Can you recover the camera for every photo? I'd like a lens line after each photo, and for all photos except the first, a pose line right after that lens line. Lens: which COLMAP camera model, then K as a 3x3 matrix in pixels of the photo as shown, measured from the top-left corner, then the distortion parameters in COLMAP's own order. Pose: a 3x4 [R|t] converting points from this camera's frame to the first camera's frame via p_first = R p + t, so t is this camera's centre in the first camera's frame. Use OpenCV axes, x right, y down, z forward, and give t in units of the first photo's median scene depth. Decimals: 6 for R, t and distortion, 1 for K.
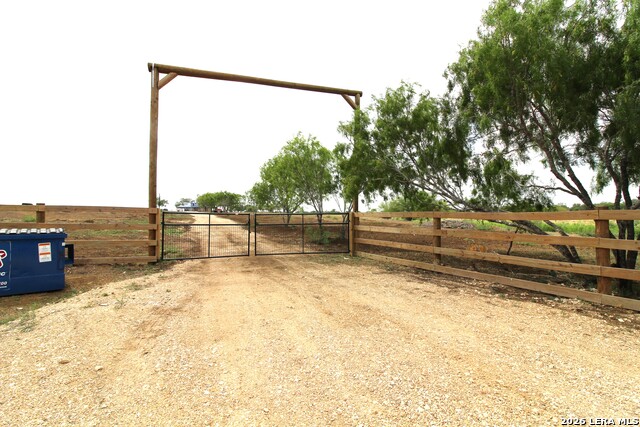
lens RADIAL K [[281.4, 0, 320.0], [0, 281.4, 213.5], [0, 0, 1]] dist [-0.004238, -0.000328]
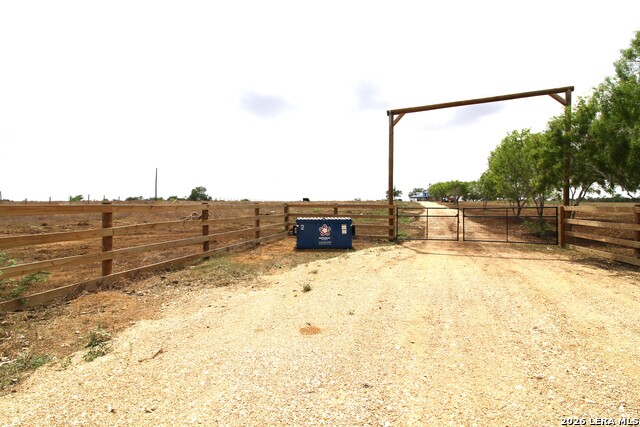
lens RADIAL K [[281.4, 0, 320.0], [0, 281.4, 213.5], [0, 0, 1]] dist [-0.004238, -0.000328]
pose [[0.710591, 0.007315, -0.703567, 0.210412], [0.018119, 0.999424, 0.028690, -0.023044], [0.703372, -0.033135, 0.710049, -0.364946]]
